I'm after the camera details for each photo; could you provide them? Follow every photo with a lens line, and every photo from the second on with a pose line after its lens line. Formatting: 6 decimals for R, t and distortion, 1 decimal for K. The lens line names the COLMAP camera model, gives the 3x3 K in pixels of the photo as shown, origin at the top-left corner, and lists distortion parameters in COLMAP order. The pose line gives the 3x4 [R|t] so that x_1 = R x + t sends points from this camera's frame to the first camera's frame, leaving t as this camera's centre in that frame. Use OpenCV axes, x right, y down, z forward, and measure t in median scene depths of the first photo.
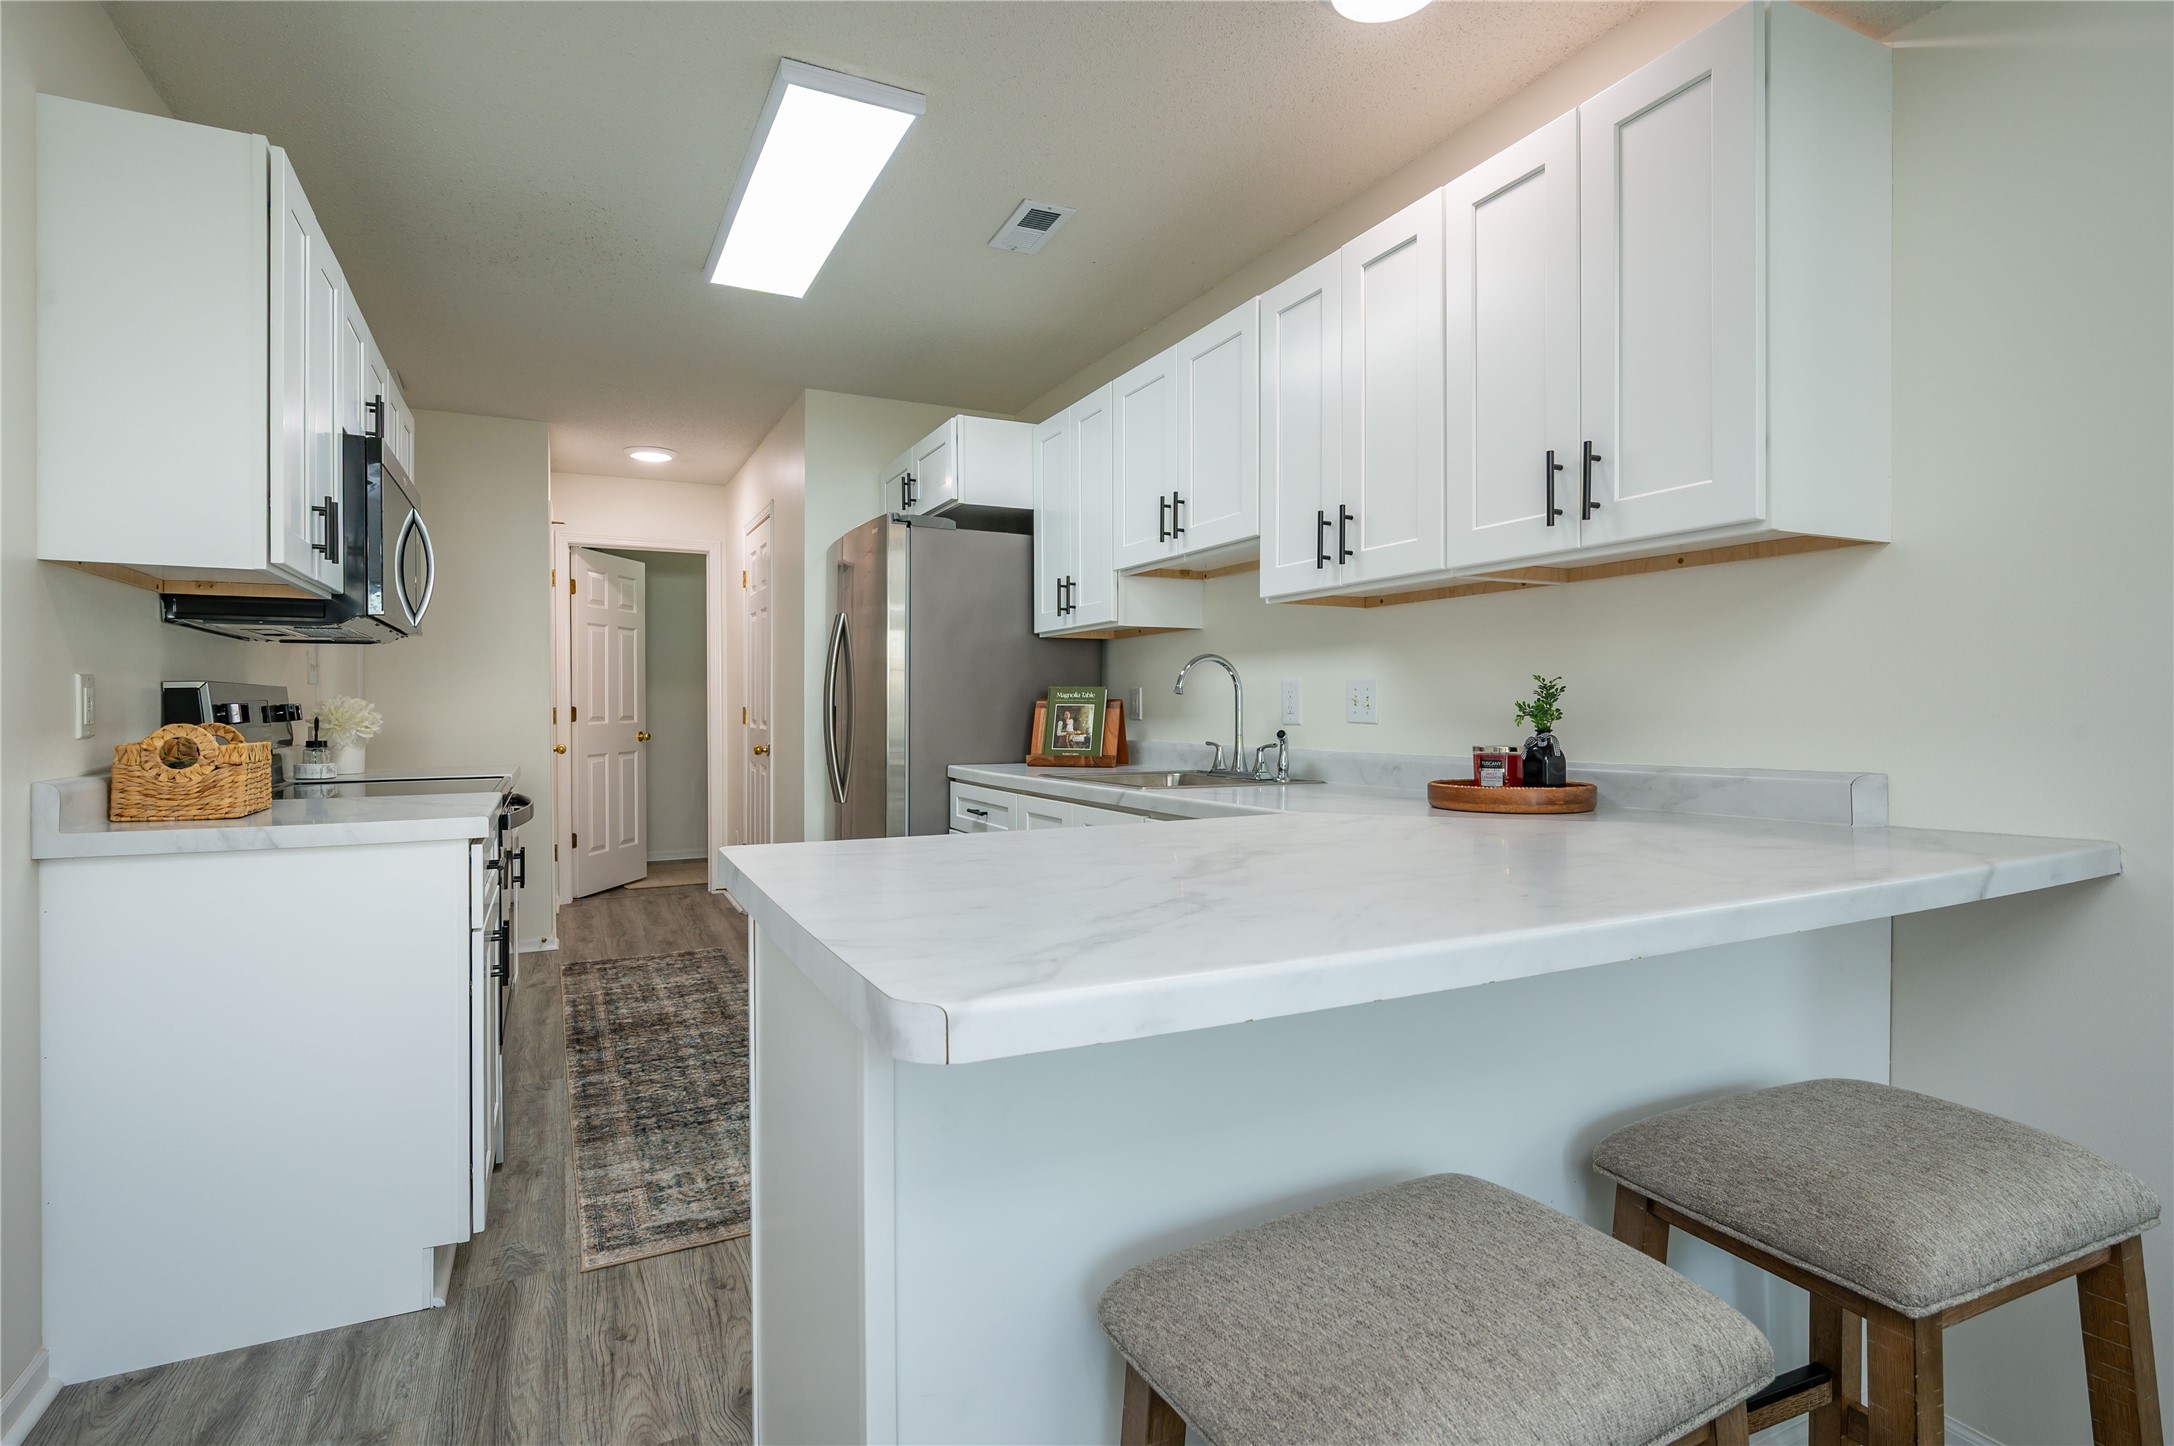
lens RADIAL K [[1070.0, 0, 1095.5], [0, 1070.0, 706.5], [0, 0, 1]] dist [0.001836, 0.000071]
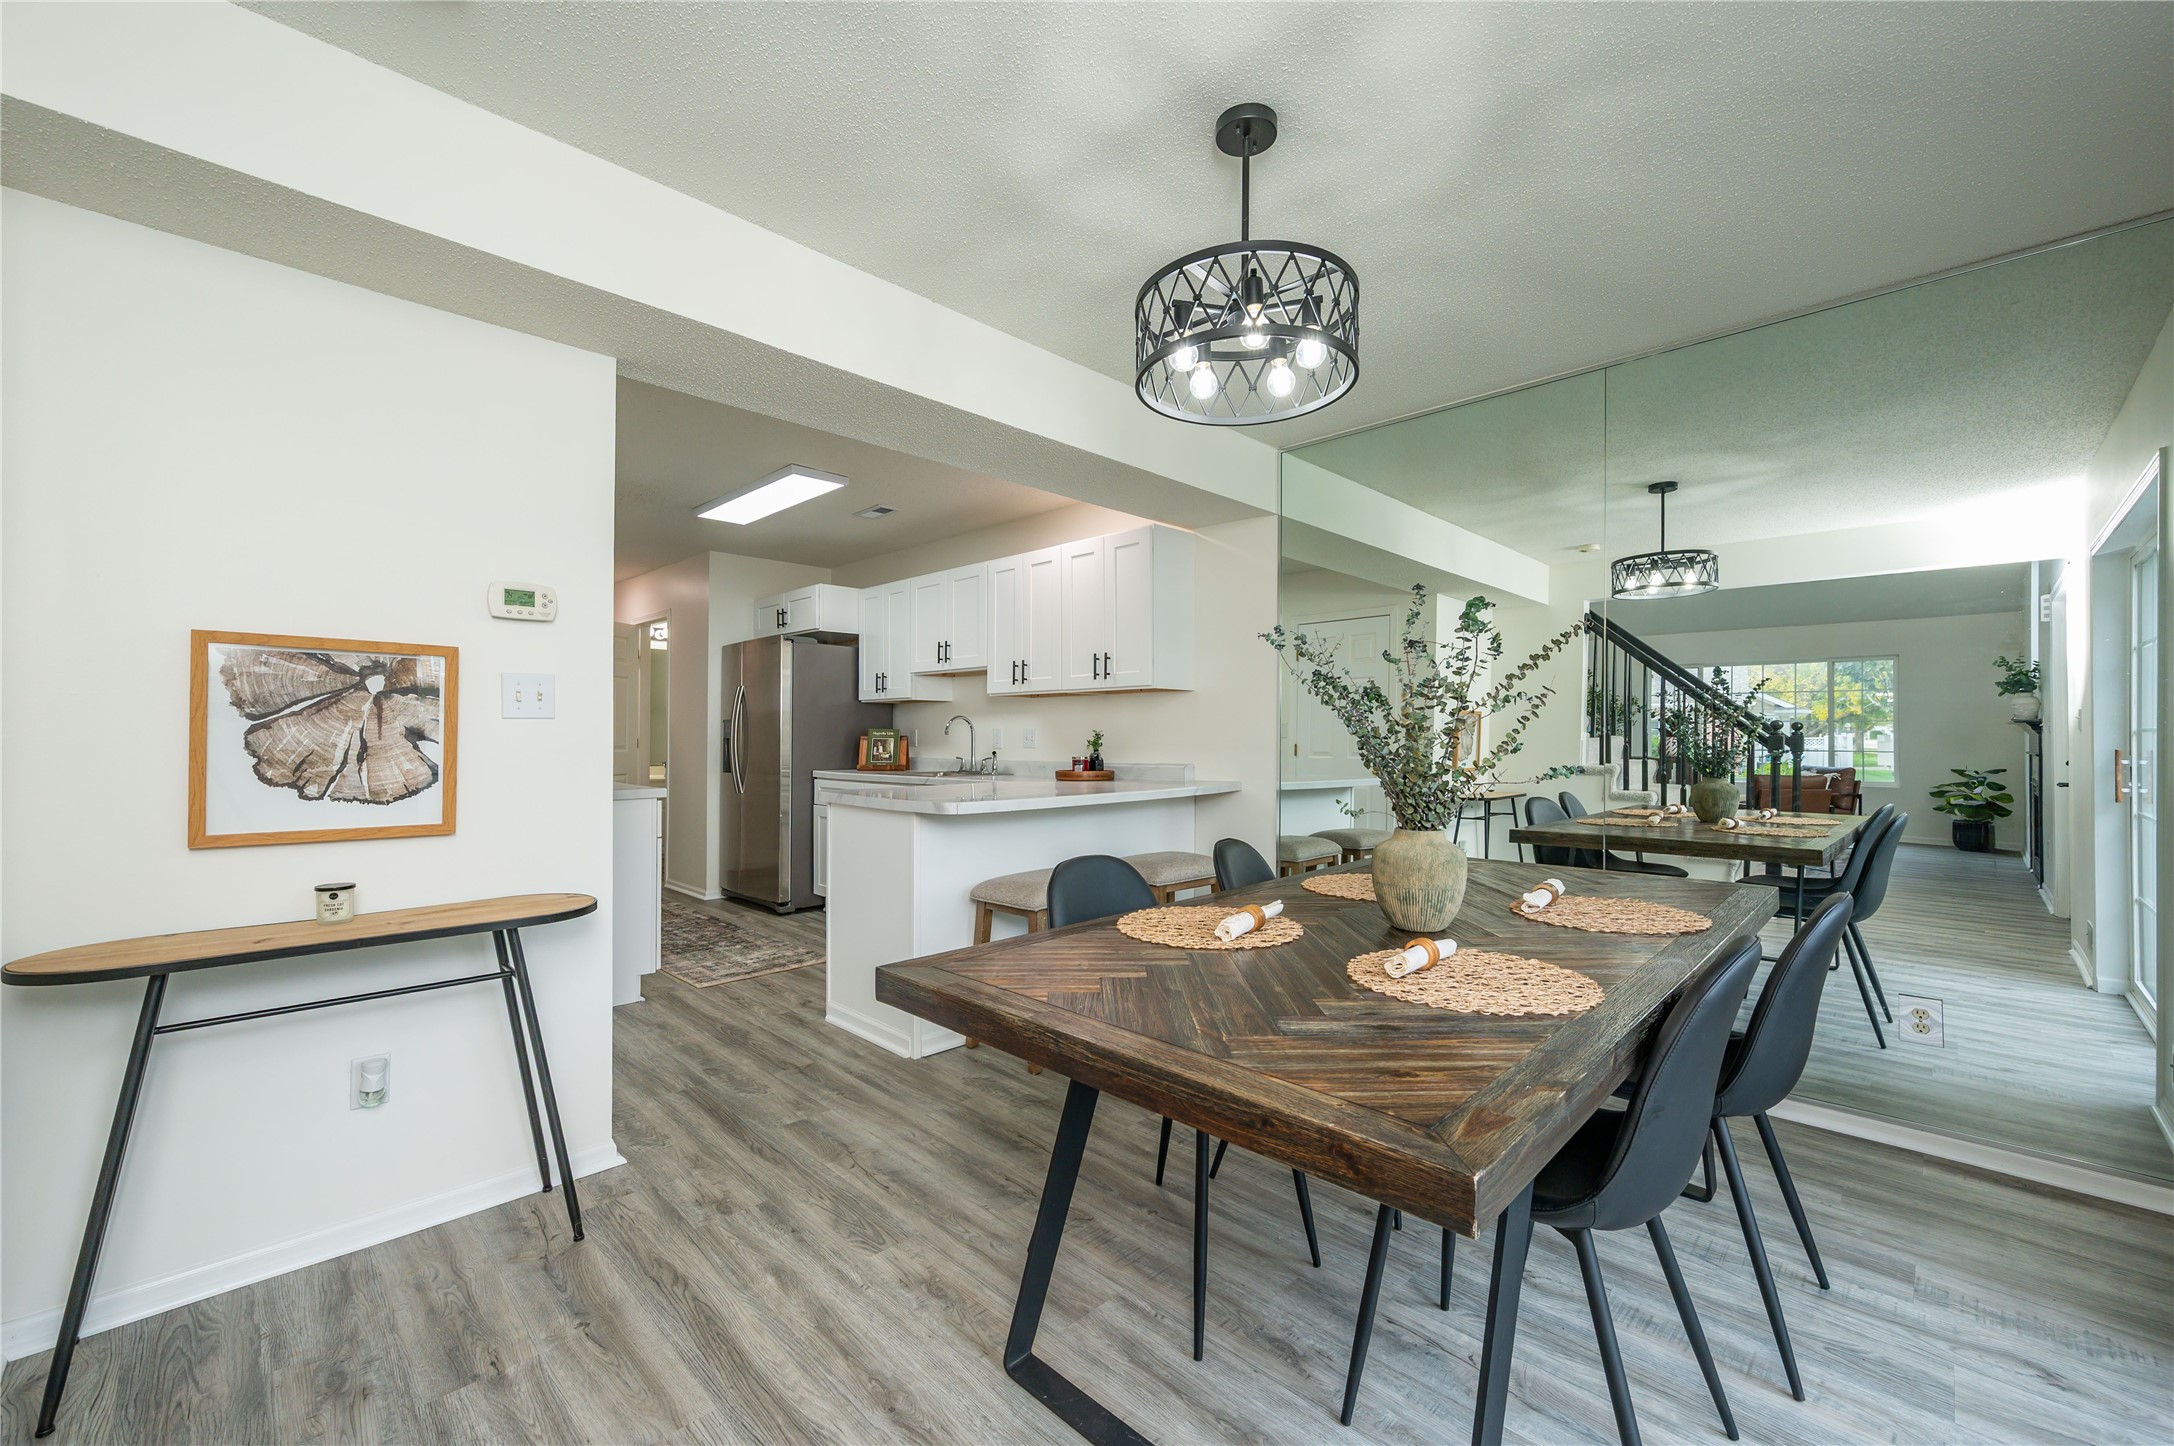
lens RADIAL K [[867.0, 0, 1087.0], [0, 867.0, 723.0], [0, 0, 1]] dist [-0.000701, -0.000066]
pose [[0.950112, 0.007257, 0.311824, -0.199865], [-0.003180, 0.999903, -0.013579, -0.012186], [-0.311893, 0.011910, 0.950043, -0.750051]]
